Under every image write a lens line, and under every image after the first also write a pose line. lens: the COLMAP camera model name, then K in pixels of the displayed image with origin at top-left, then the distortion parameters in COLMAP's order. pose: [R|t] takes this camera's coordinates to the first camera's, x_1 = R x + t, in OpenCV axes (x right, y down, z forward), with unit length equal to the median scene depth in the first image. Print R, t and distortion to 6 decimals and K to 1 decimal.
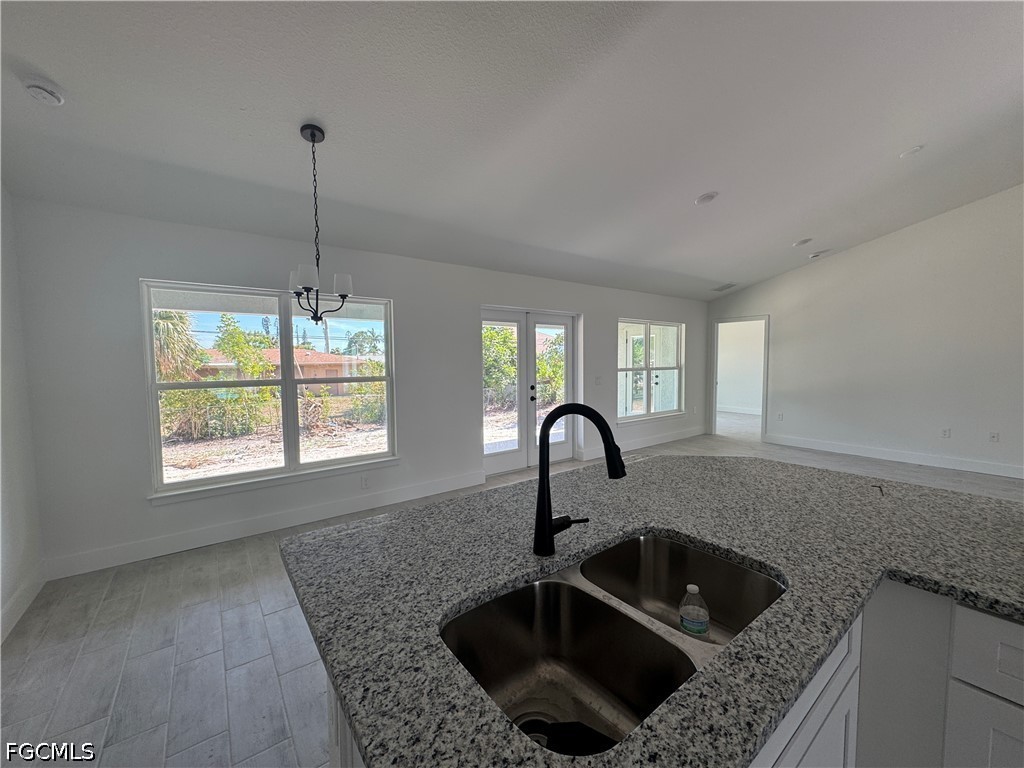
lens RADIAL K [[407.1, 0, 510.8], [0, 407.1, 381.2], [0, 0, 1]] dist [-0.008821, 0.001268]
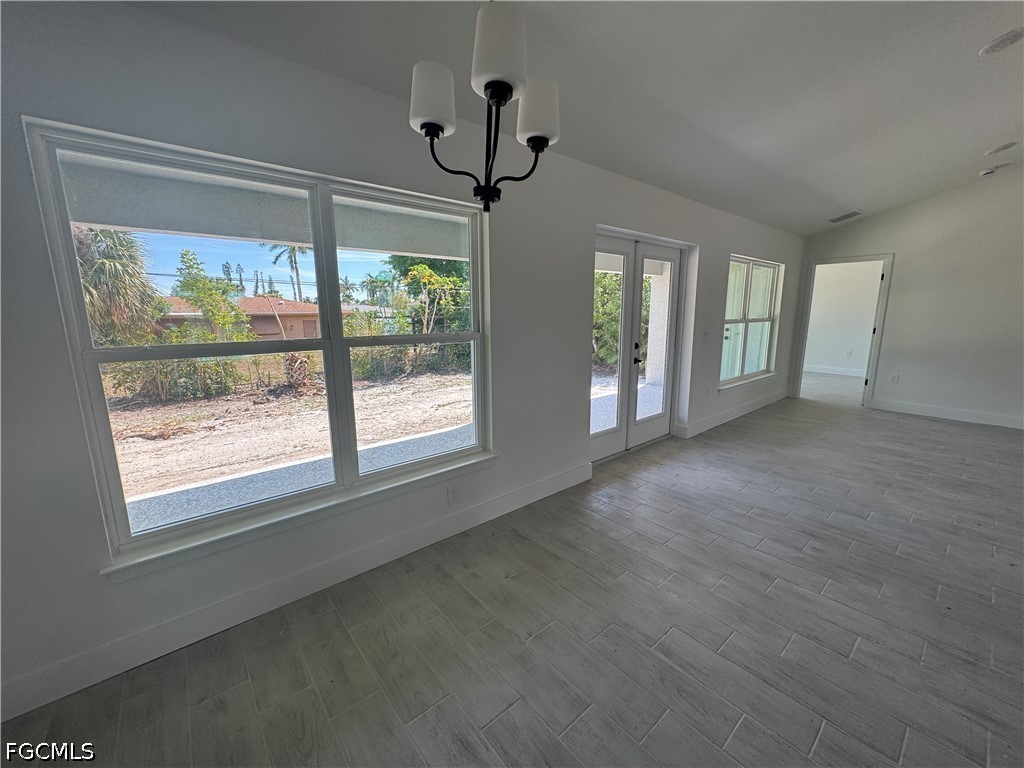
lens RADIAL K [[407.1, 0, 508.1], [0, 407.1, 383.3], [0, 0, 1]] dist [-0.008821, 0.001268]
pose [[0.998632, -0.005872, 0.051963, -0.131394], [-0.000654, 0.992197, 0.124680, -0.005176], [-0.052290, -0.124544, 0.990835, 0.160537]]
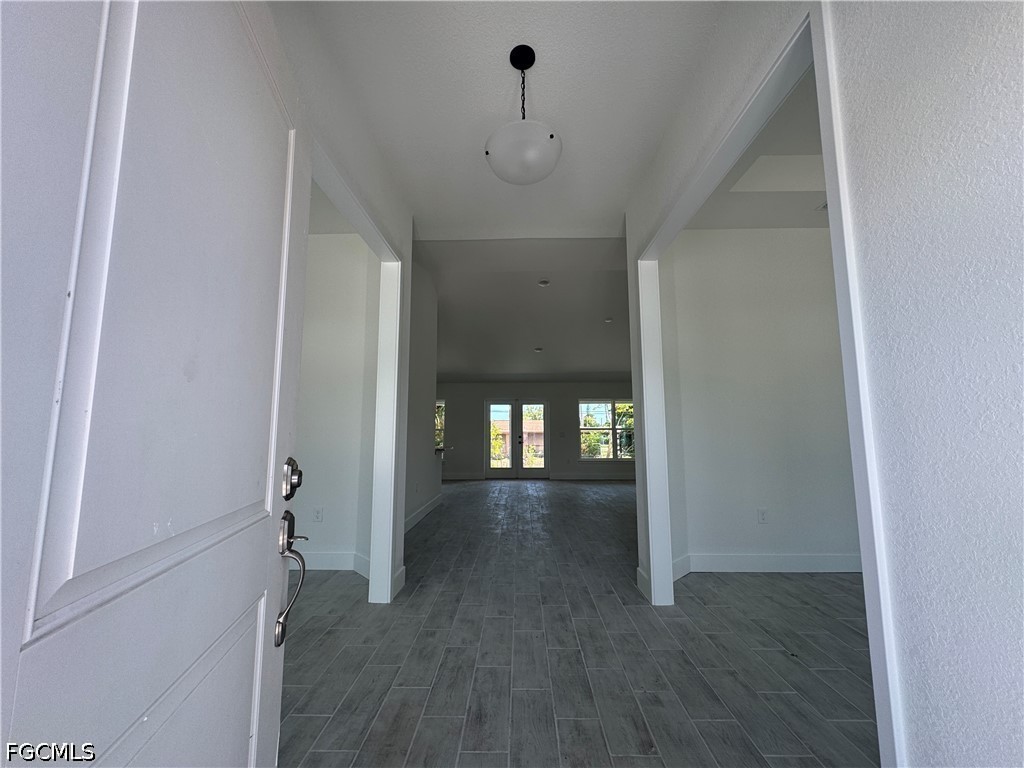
lens RADIAL K [[407.1, 0, 512.6], [0, 407.1, 385.9], [0, 0, 1]] dist [-0.008821, 0.001268]
pose [[0.793706, -0.060839, -0.605252, 0.728774], [-0.040519, 0.987488, -0.152397, 0.043456], [0.606951, 0.145482, 0.781310, -0.347819]]
